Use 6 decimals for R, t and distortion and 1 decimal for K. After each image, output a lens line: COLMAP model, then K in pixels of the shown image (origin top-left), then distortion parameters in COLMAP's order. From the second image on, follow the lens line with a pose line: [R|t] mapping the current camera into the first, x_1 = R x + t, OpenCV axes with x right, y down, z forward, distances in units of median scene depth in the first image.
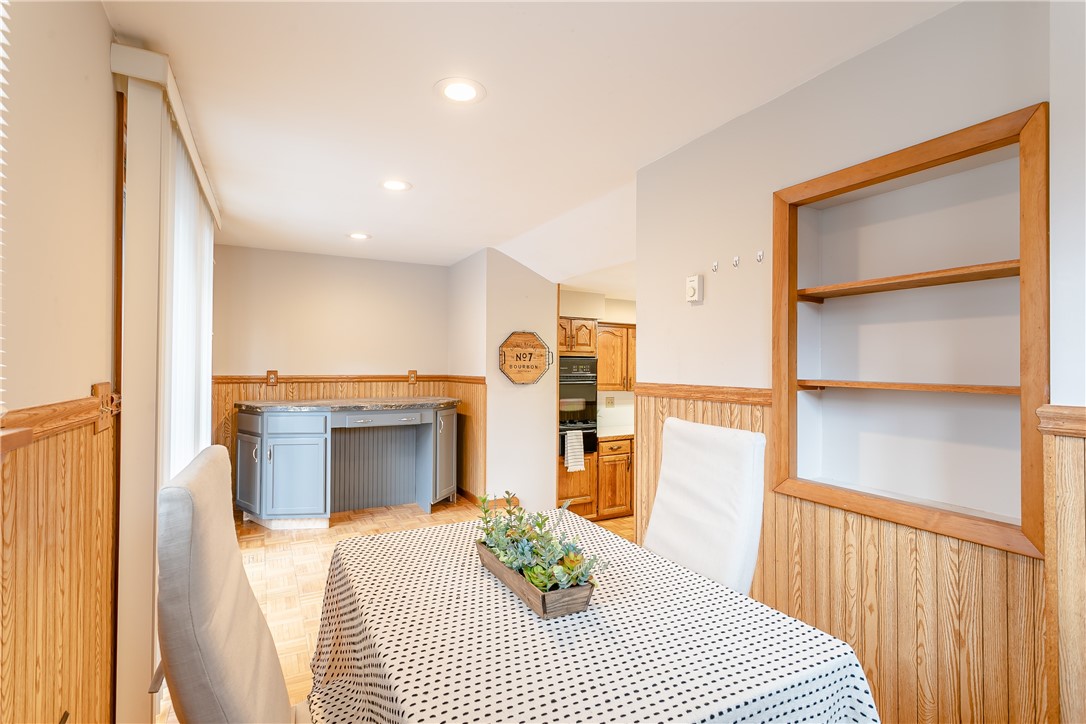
lens RADIAL K [[511.2, 0, 543.0], [0, 511.2, 362.0], [0, 0, 1]] dist [-0.006480, -0.000607]
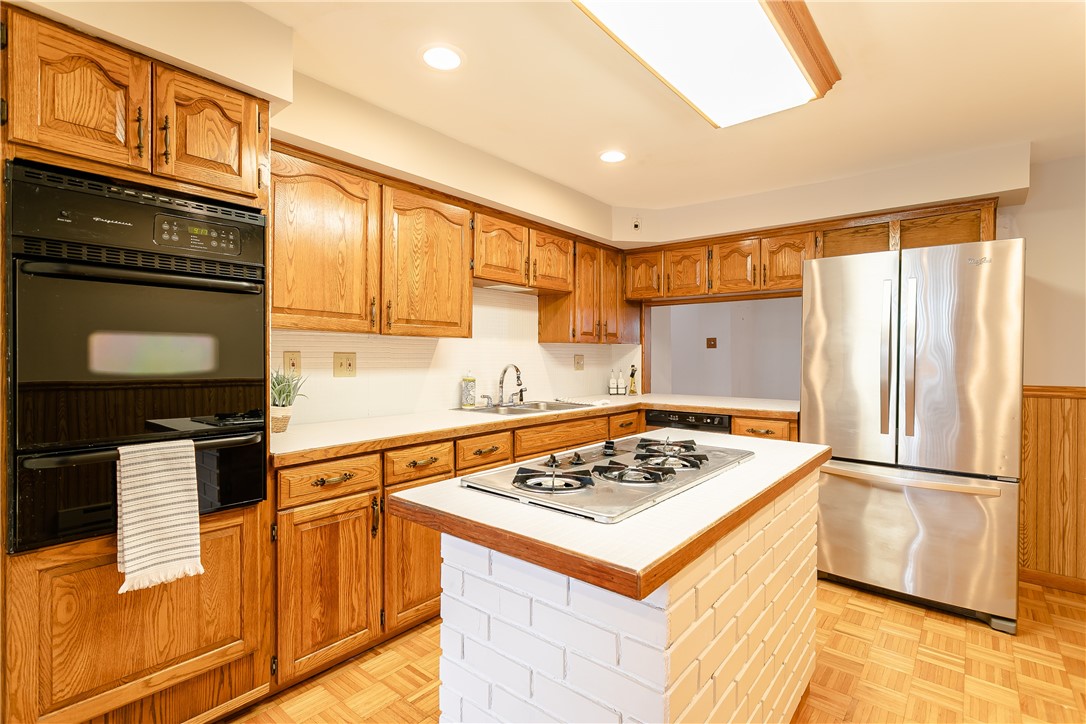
lens RADIAL K [[511.2, 0, 543.0], [0, 511.2, 362.0], [0, 0, 1]] dist [-0.006480, -0.000607]
pose [[0.931187, -0.006364, 0.364485, 0.151652], [-0.002131, 0.999735, 0.022900, 0.078449], [-0.364535, -0.022101, 0.930927, 0.627781]]
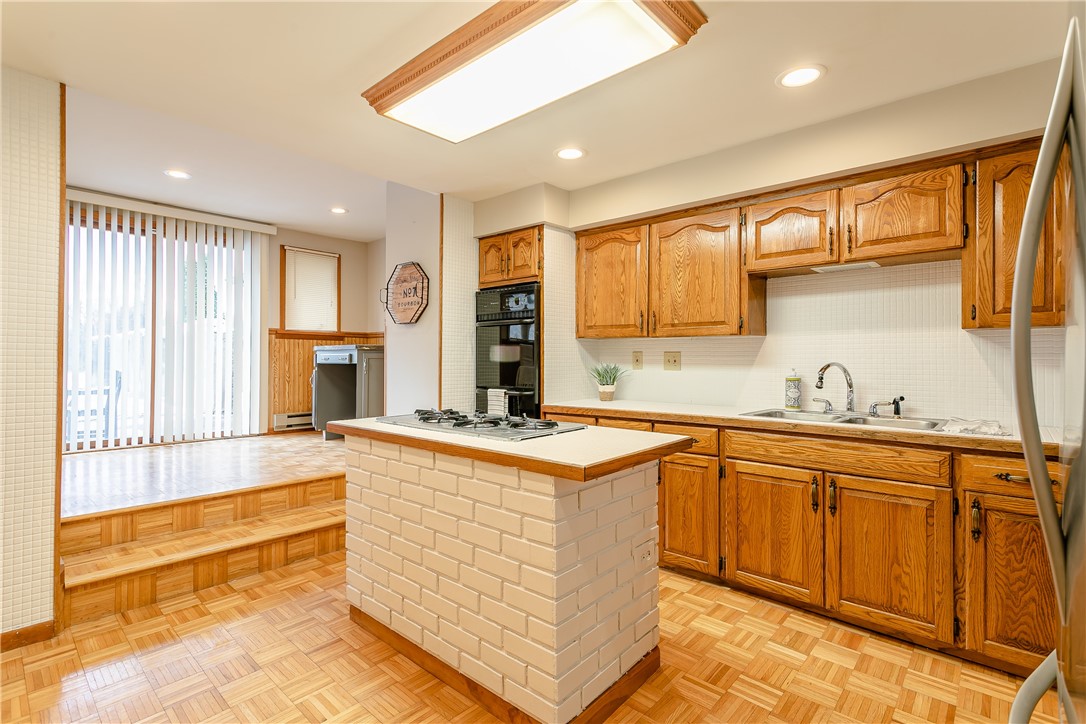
lens RADIAL K [[511.2, 0, 543.0], [0, 511.2, 362.0], [0, 0, 1]] dist [-0.006480, -0.000607]
pose [[0.335480, -0.003051, -0.942042, 0.723492], [0.008054, 0.999967, -0.000371, 0.093187], [0.942013, -0.007463, 0.335494, 0.786051]]
